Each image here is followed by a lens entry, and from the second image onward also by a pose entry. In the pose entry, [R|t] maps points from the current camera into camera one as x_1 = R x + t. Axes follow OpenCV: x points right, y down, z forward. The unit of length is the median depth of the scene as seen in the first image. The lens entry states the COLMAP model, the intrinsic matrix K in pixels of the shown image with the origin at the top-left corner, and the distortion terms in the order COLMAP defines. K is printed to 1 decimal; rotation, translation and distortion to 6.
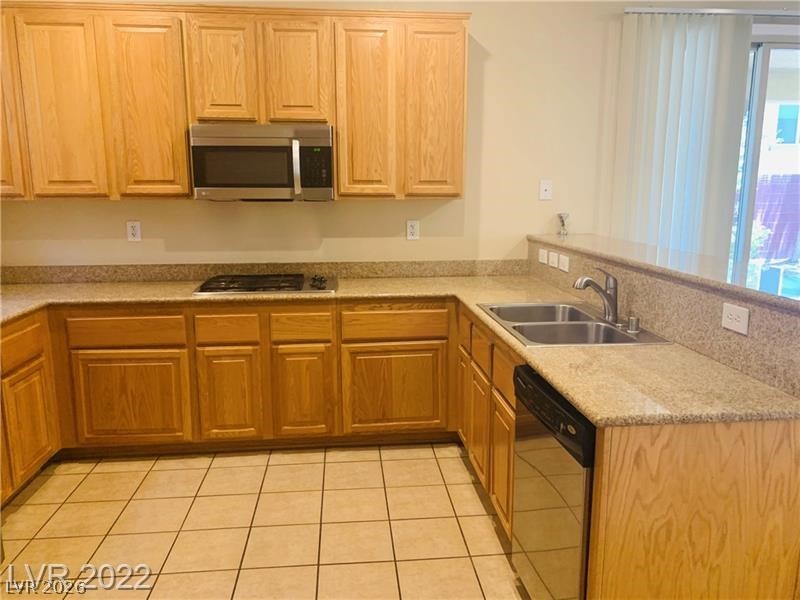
lens RADIAL K [[630.3, 0, 396.0], [0, 630.3, 296.0], [0, 0, 1]] dist [0.107162, -0.201184]
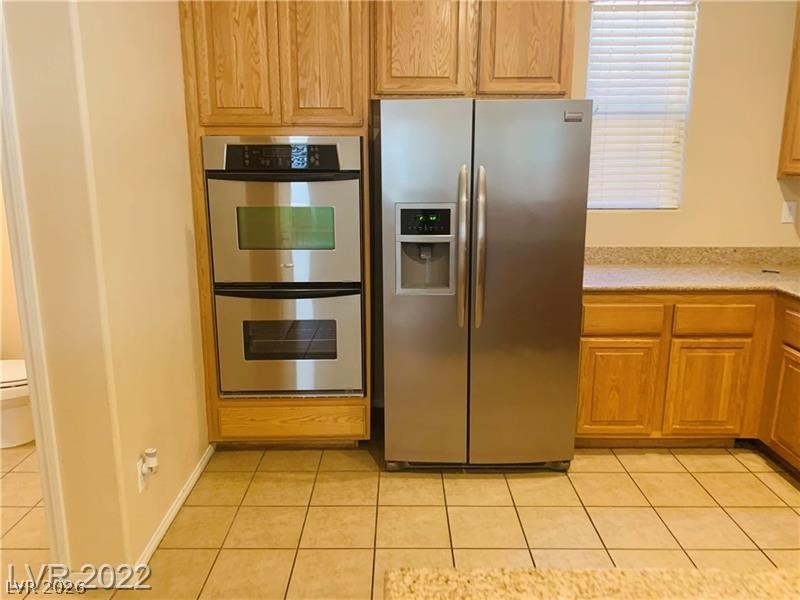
lens RADIAL K [[630.3, 0, 396.0], [0, 630.3, 296.0], [0, 0, 1]] dist [0.107162, -0.201184]
pose [[-0.090416, 0.216571, -0.972071, 0.445888], [-0.175538, 0.957322, 0.229612, -0.099654], [0.980312, 0.191396, -0.048540, 0.504003]]
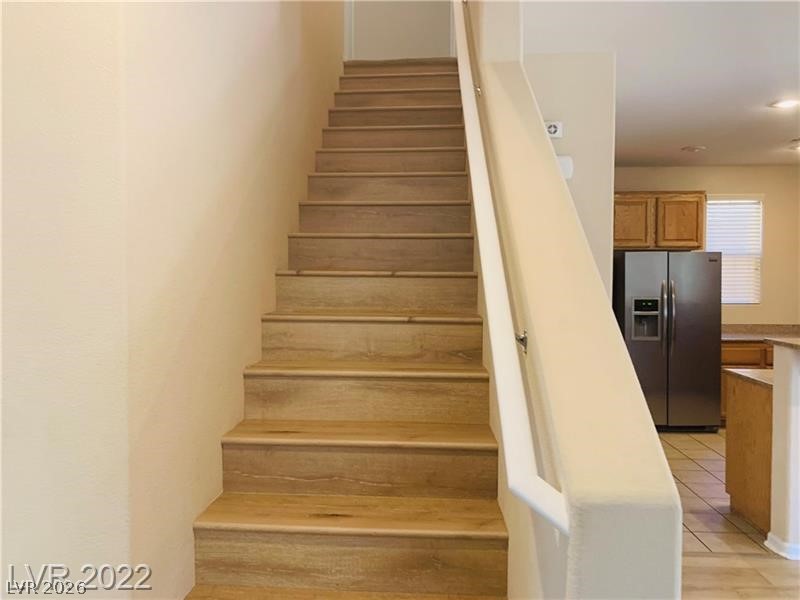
lens RADIAL K [[636.2, 0, 400.7], [0, 636.2, 286.7], [0, 0, 1]] dist [0.029400, -0.002327]
pose [[-0.136465, 0.023387, -0.990369, 1.580174], [-0.174877, 0.983452, 0.047320, -0.021076], [0.975087, 0.179650, -0.130117, -0.003367]]
